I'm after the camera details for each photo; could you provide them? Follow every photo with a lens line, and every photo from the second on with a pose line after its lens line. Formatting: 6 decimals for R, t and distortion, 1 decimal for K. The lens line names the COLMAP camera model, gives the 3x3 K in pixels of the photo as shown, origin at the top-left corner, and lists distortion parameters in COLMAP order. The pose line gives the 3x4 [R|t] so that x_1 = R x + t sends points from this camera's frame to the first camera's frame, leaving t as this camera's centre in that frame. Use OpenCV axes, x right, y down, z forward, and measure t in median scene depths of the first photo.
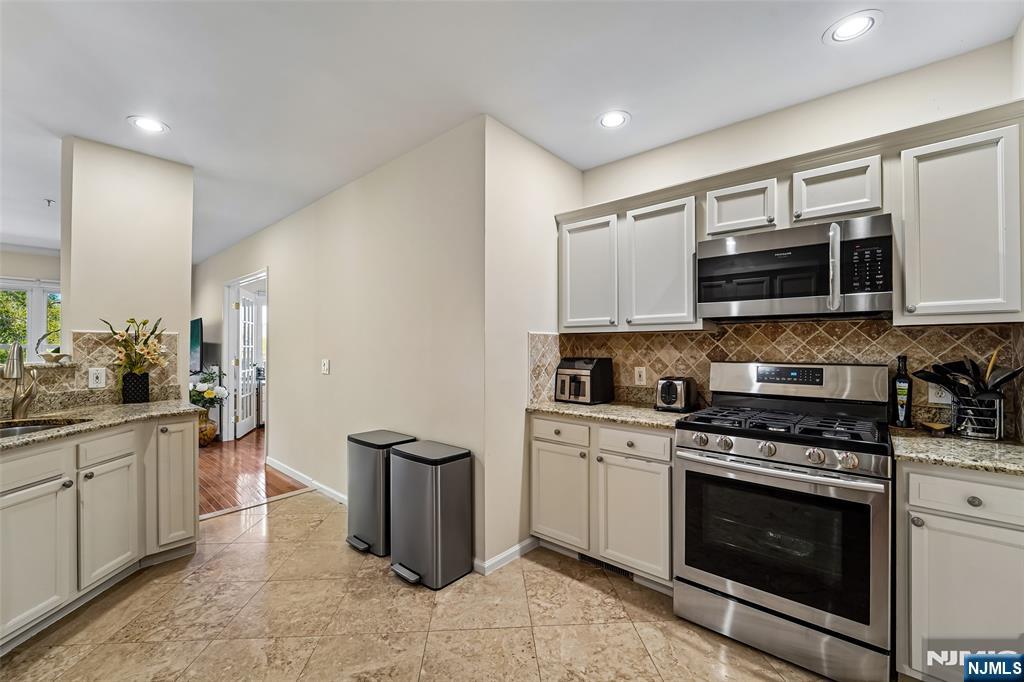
lens RADIAL K [[424.0, 0, 509.4], [0, 424.0, 343.5], [0, 0, 1]] dist [-0.002052, 0.000164]
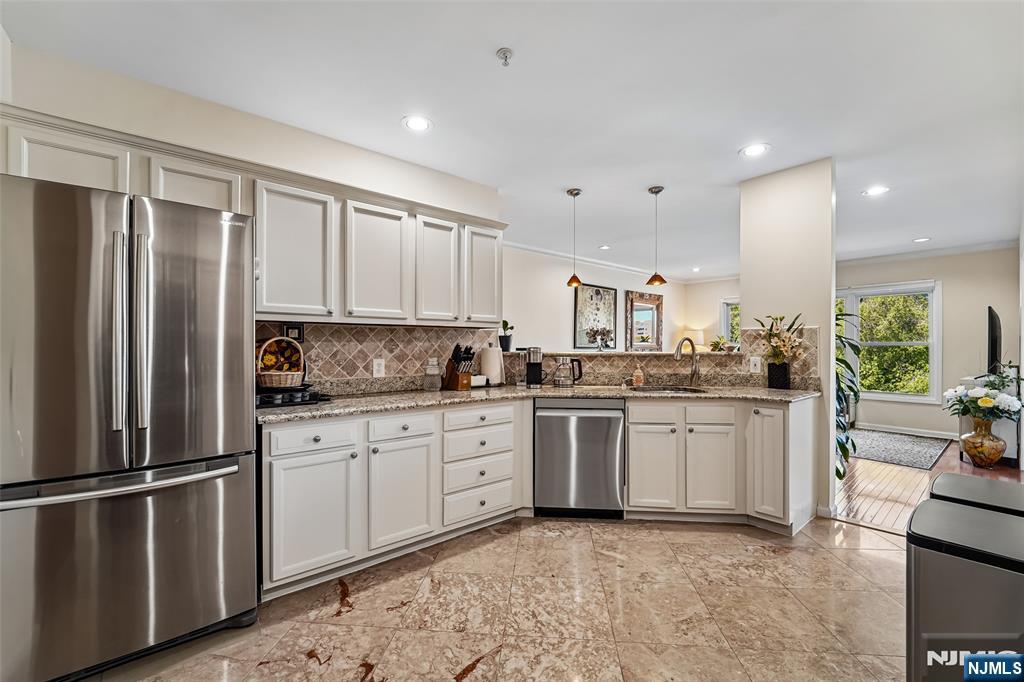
lens RADIAL K [[424.0, 0, 509.4], [0, 424.0, 343.5], [0, 0, 1]] dist [-0.002052, 0.000164]
pose [[-0.142646, 0.003679, -0.989767, 0.401370], [0.008980, 0.999957, 0.002422, 0.007531], [0.989733, -0.008543, -0.142673, 0.475287]]
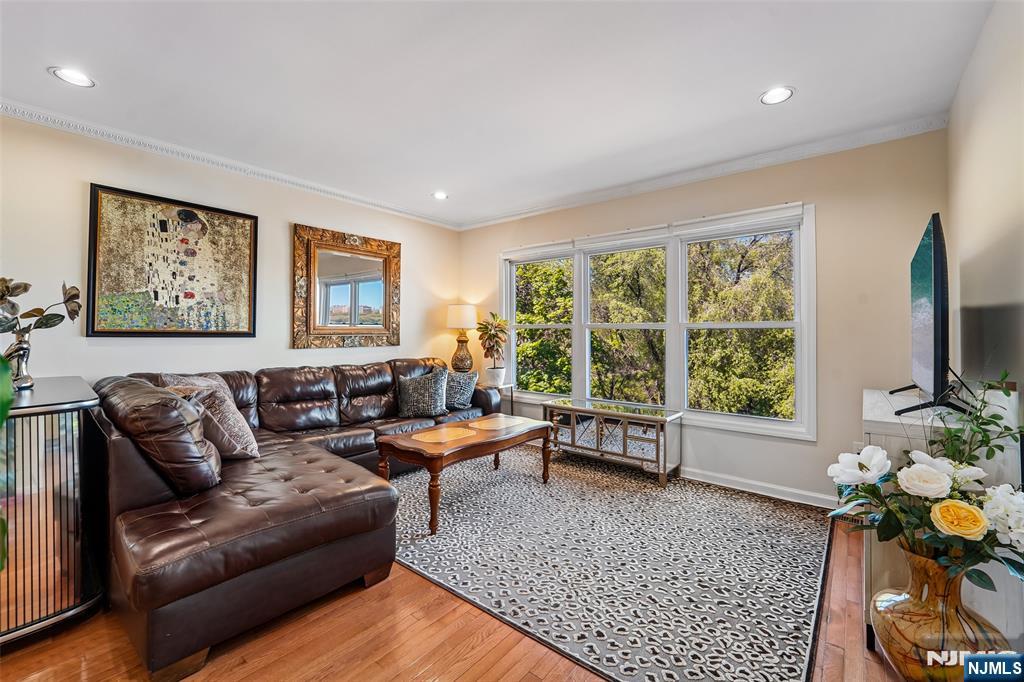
lens RADIAL K [[423.1, 0, 507.7], [0, 423.1, 325.4], [0, 0, 1]] dist [-0.011082, -0.000037]
pose [[0.033383, -0.007220, -0.999417, -1.004102], [0.008755, 0.999938, -0.006932, 0.037495], [0.999404, -0.008519, 0.033444, 1.529019]]
